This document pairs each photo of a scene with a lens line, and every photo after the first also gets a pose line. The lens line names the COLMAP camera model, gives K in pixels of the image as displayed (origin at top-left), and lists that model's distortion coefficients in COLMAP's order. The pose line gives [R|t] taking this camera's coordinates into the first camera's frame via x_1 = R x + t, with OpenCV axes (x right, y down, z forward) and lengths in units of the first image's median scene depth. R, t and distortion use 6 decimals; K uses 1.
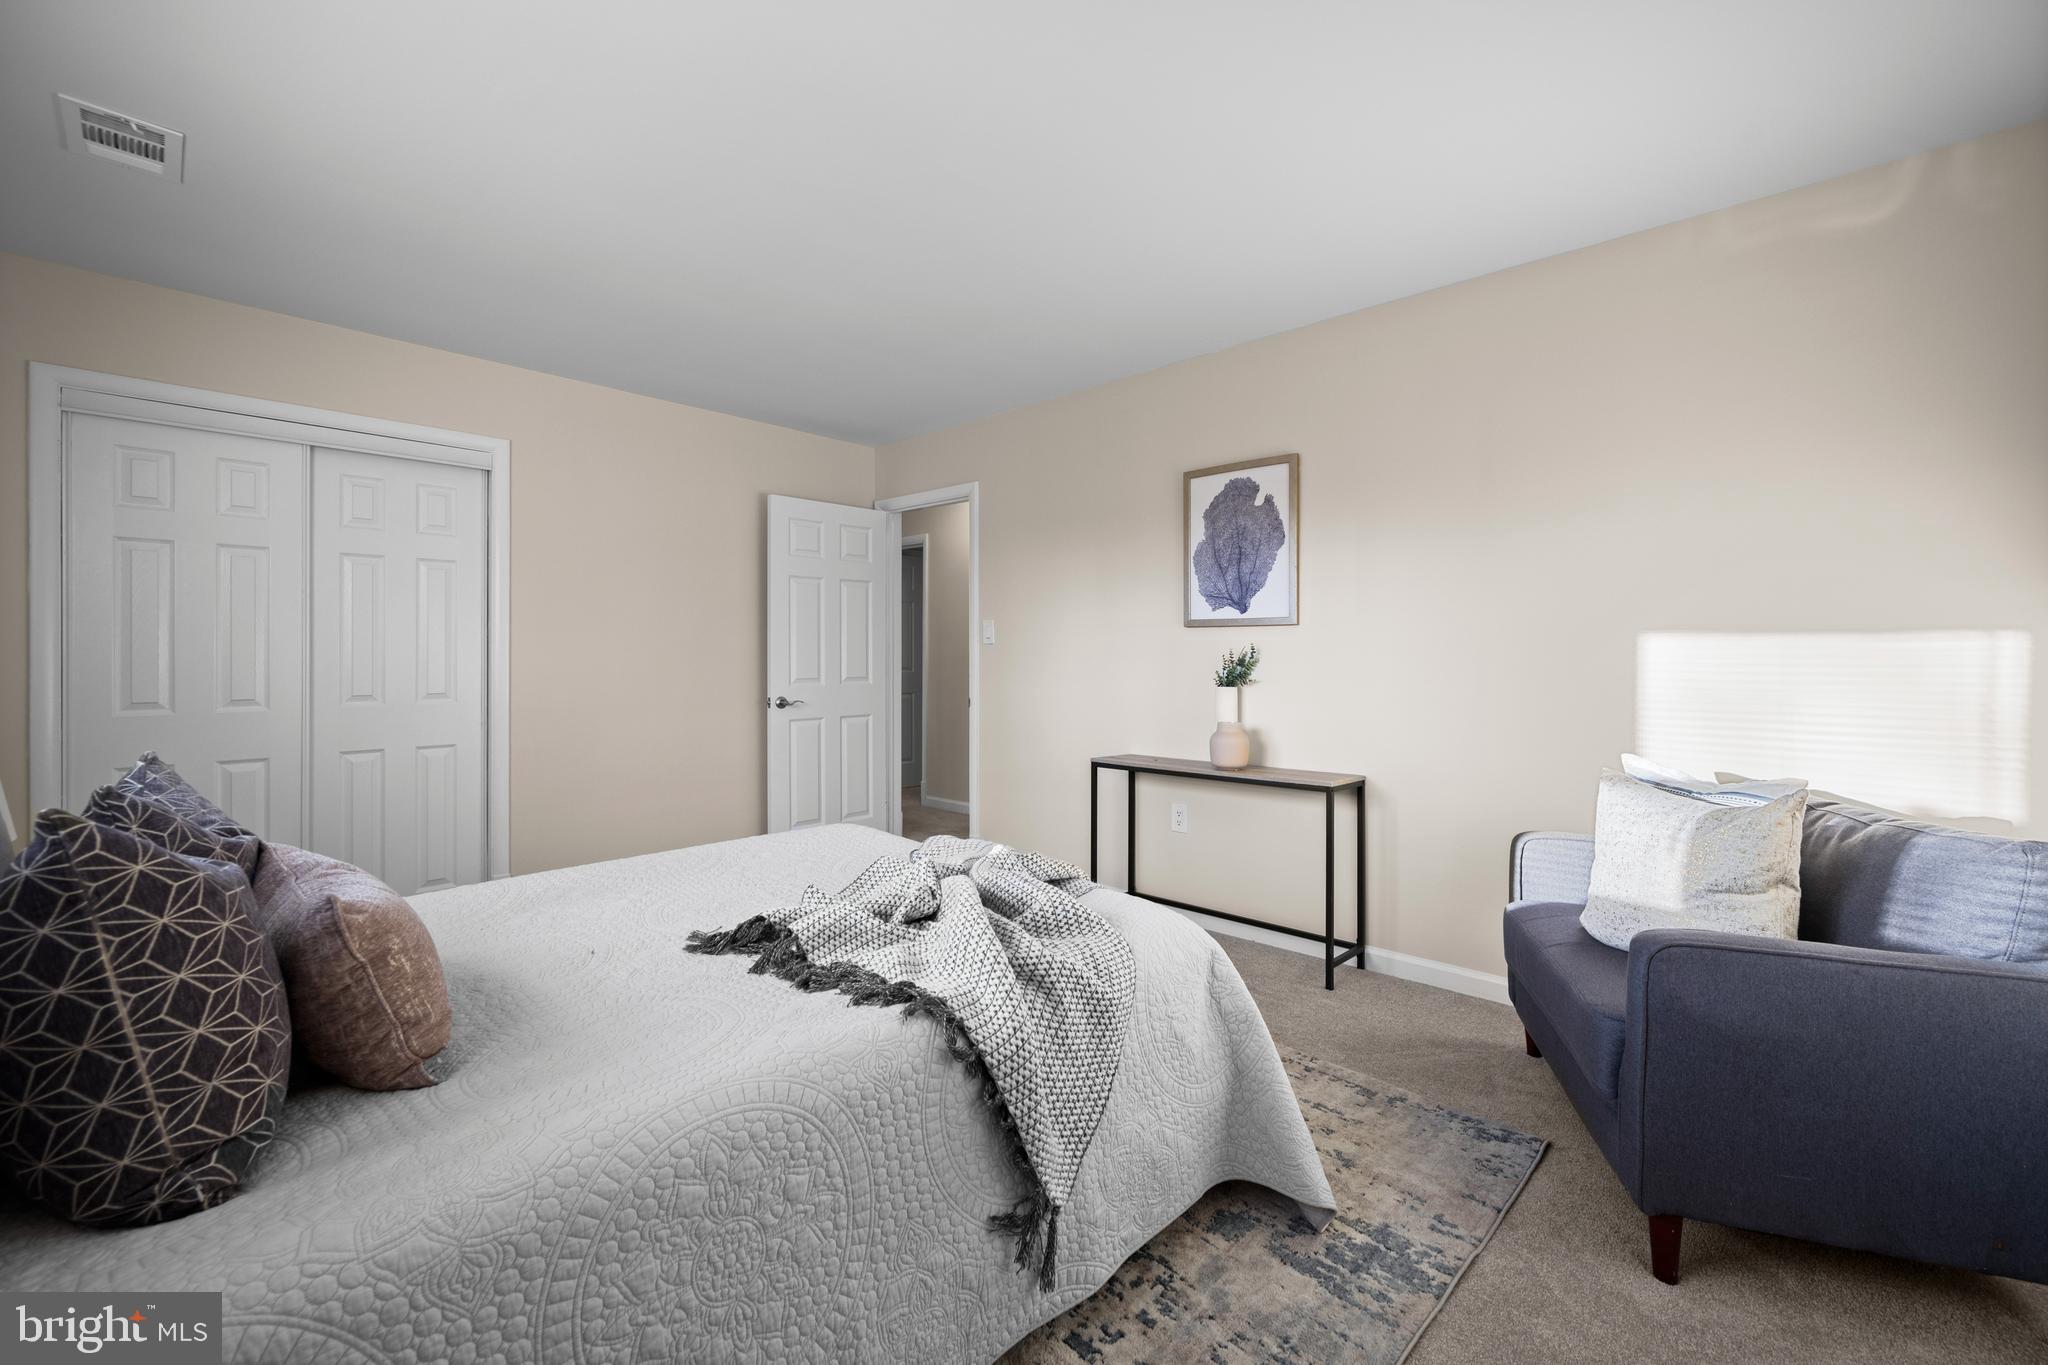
lens RADIAL K [[845.5, 0, 1020.6], [0, 845.5, 667.0], [0, 0, 1]] dist [0.000210, 0.000012]
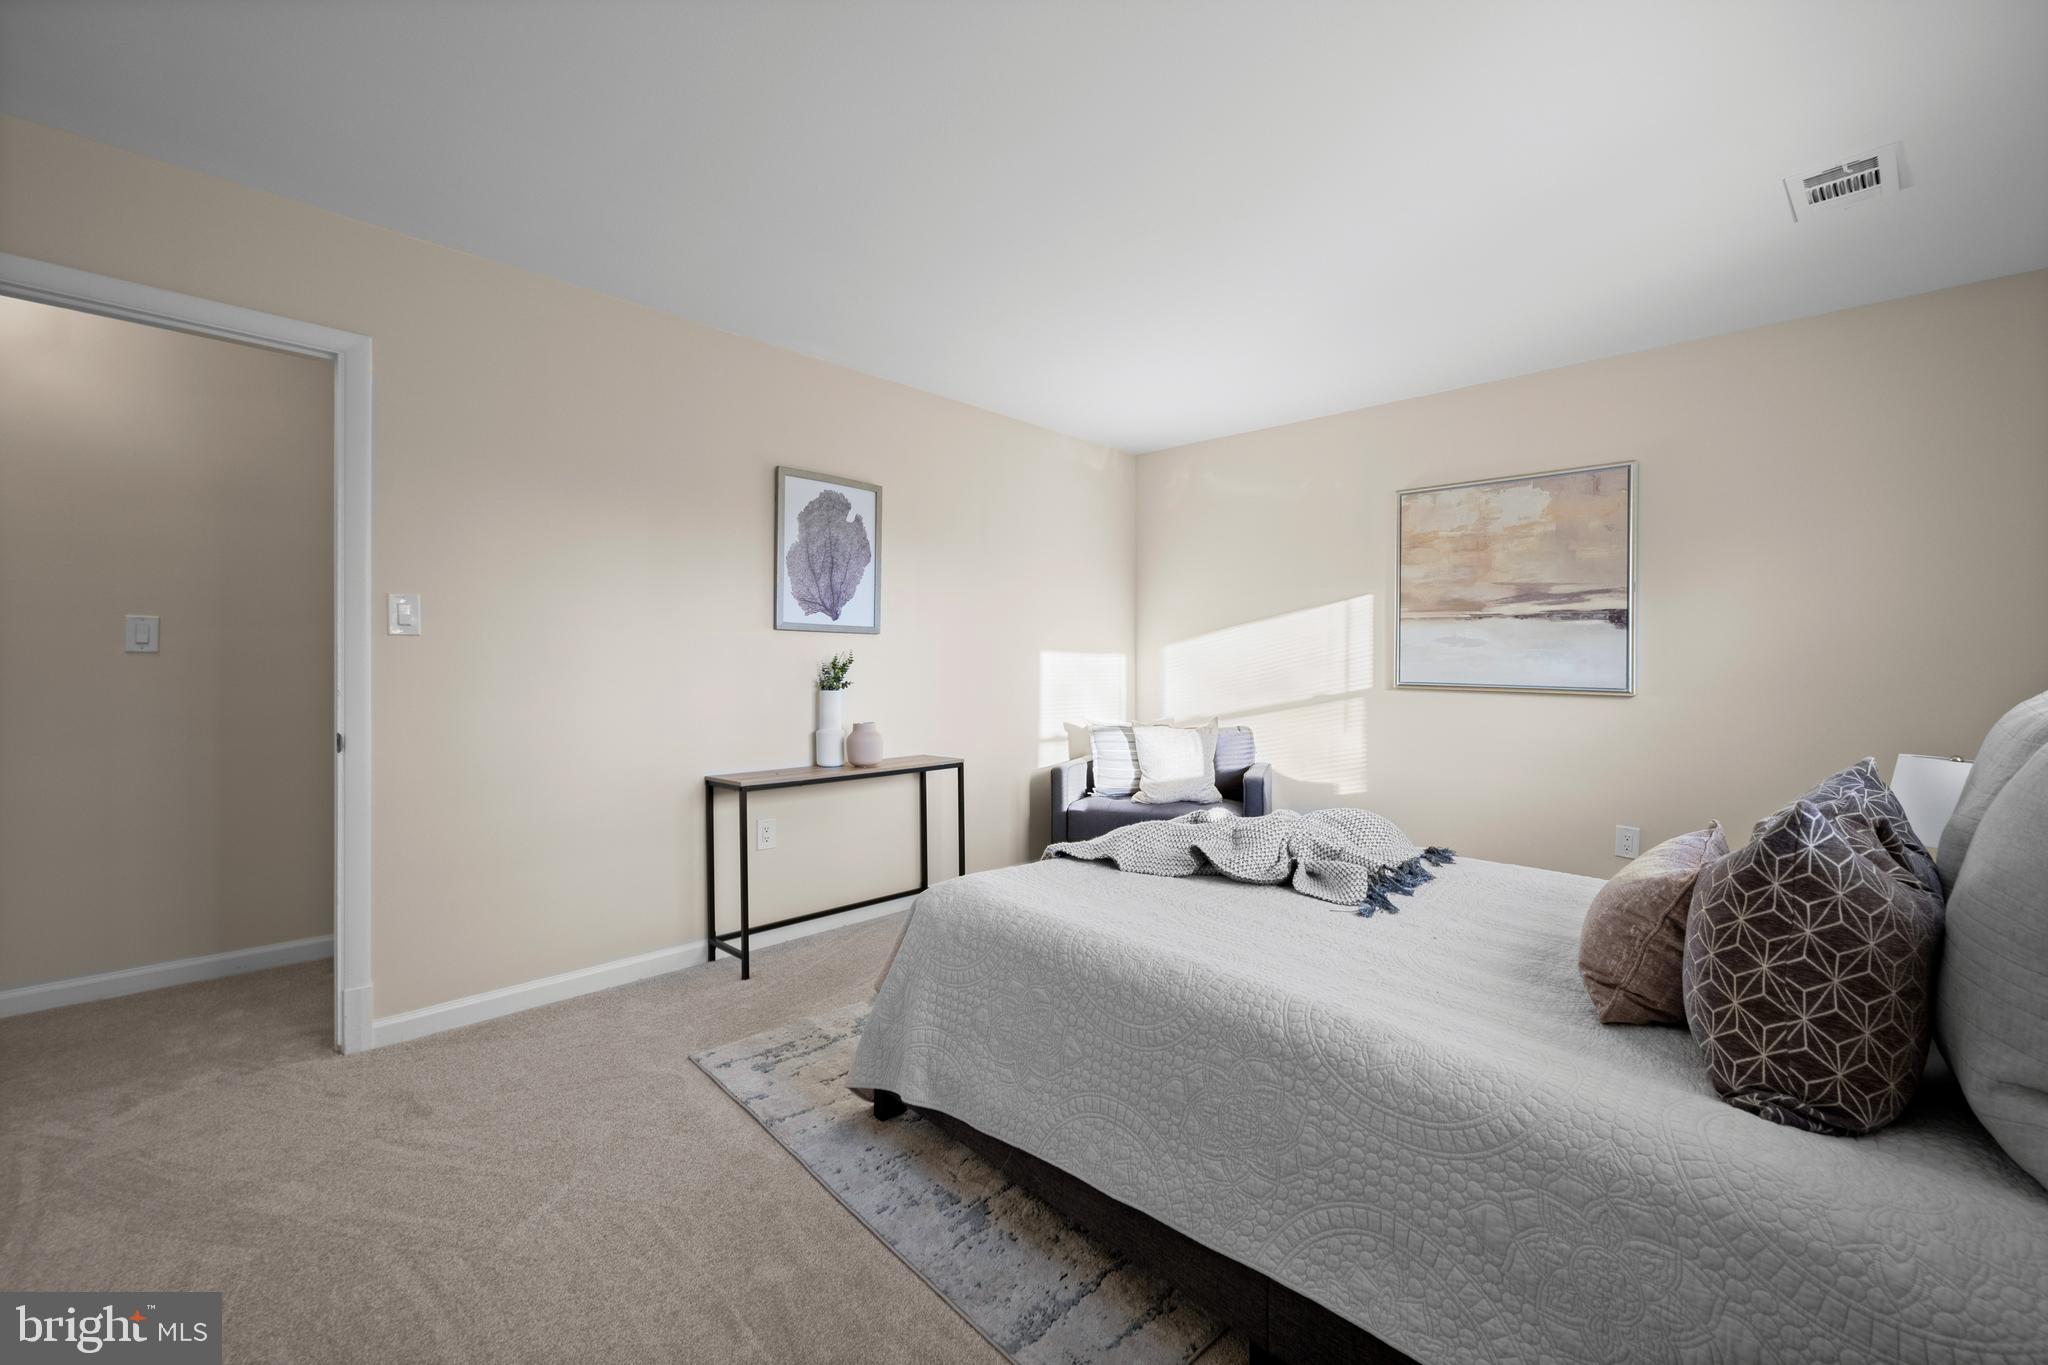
lens RADIAL K [[845.5, 0, 1020.6], [0, 845.5, 667.0], [0, 0, 1]] dist [0.000210, 0.000012]
pose [[0.006164, -0.001131, 0.999980, -0.788298], [0.007691, 0.999970, 0.001083, -0.004390], [-0.999951, 0.007685, 0.006173, 0.761143]]
